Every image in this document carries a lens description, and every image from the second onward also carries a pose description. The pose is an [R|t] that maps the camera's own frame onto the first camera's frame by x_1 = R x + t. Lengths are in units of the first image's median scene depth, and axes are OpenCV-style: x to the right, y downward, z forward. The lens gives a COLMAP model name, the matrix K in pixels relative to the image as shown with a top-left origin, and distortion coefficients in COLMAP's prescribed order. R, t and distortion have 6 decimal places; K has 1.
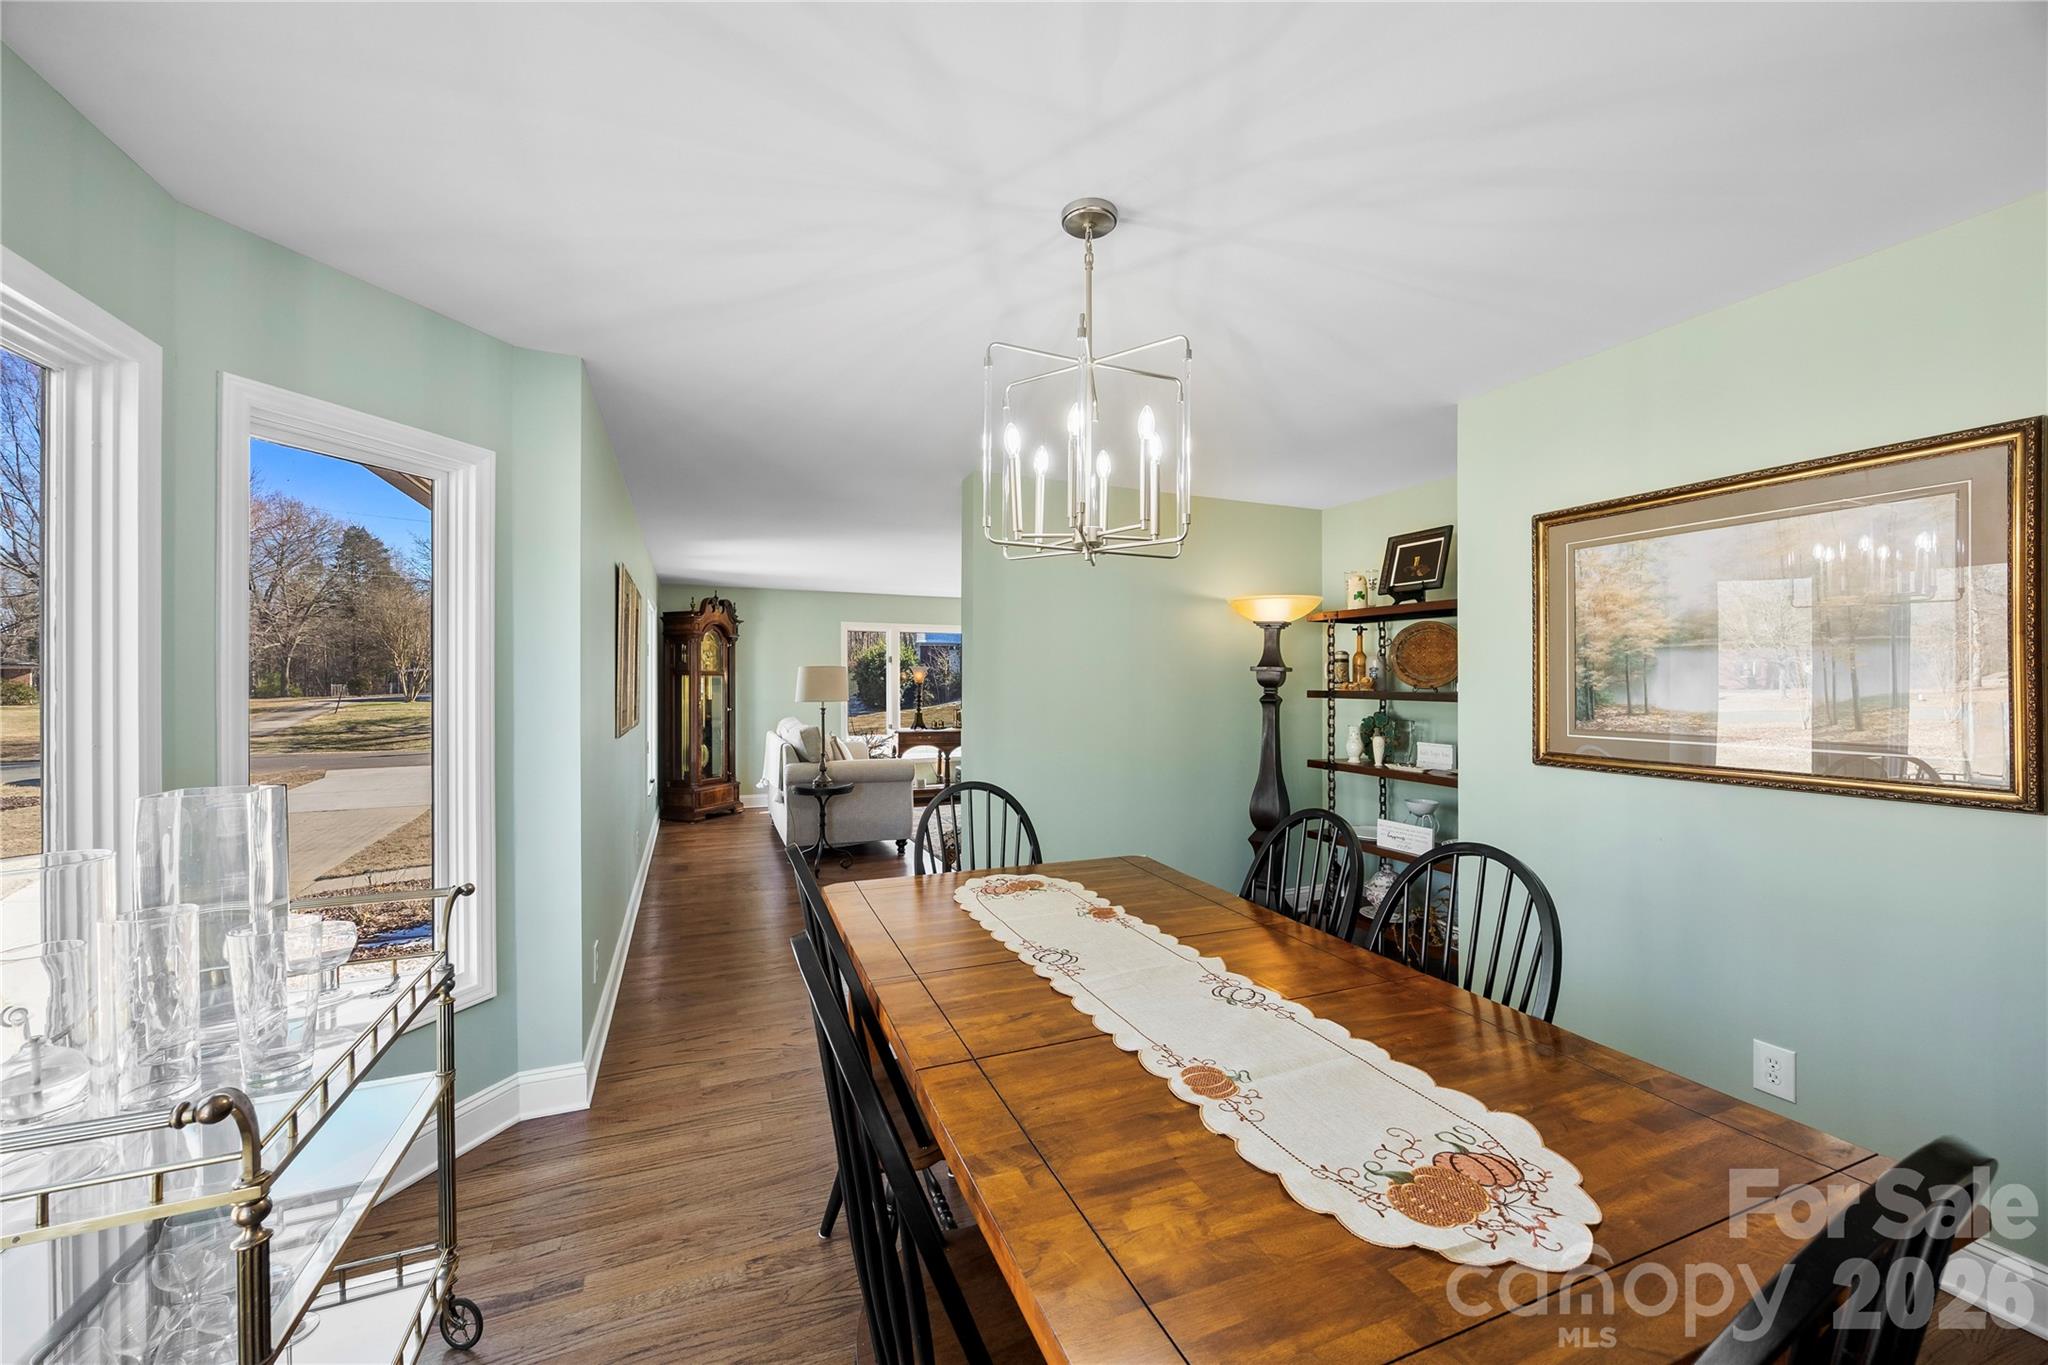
lens RADIAL K [[785.9, 0, 1041.1], [0, 785.9, 680.9], [0, 0, 1]] dist [-0.003127, -0.000183]
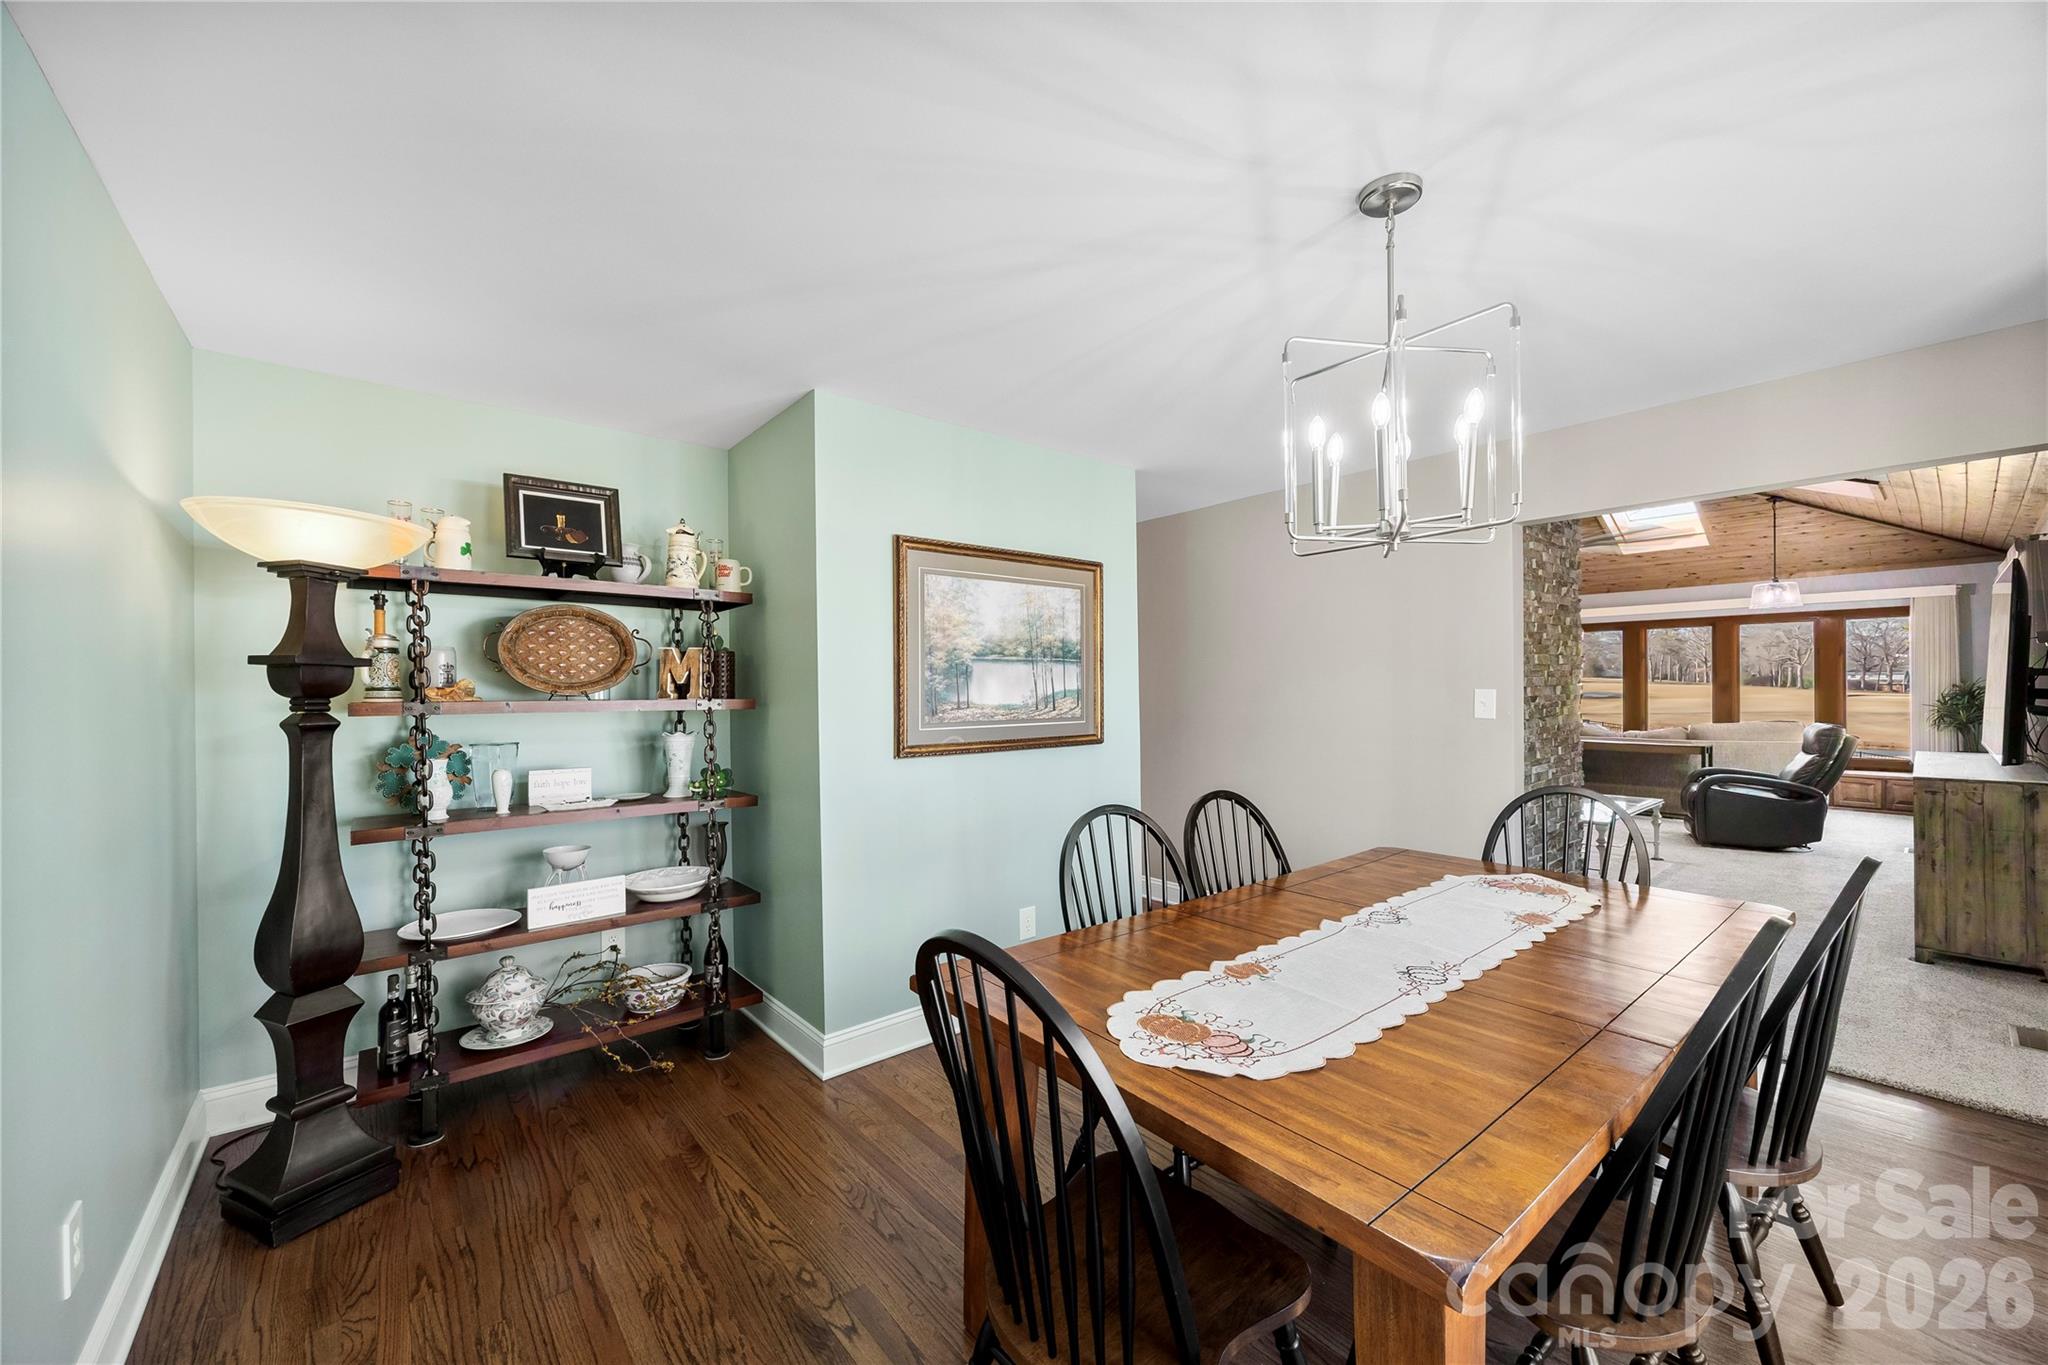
lens RADIAL K [[785.9, 0, 1021.8], [0, 785.9, 690.5], [0, 0, 1]] dist [-0.003127, -0.000183]
pose [[-0.276965, -0.003482, 0.960874, -0.540188], [0.006514, 0.999964, 0.005501, 0.005661], [-0.960858, 0.007783, -0.276933, 1.249790]]
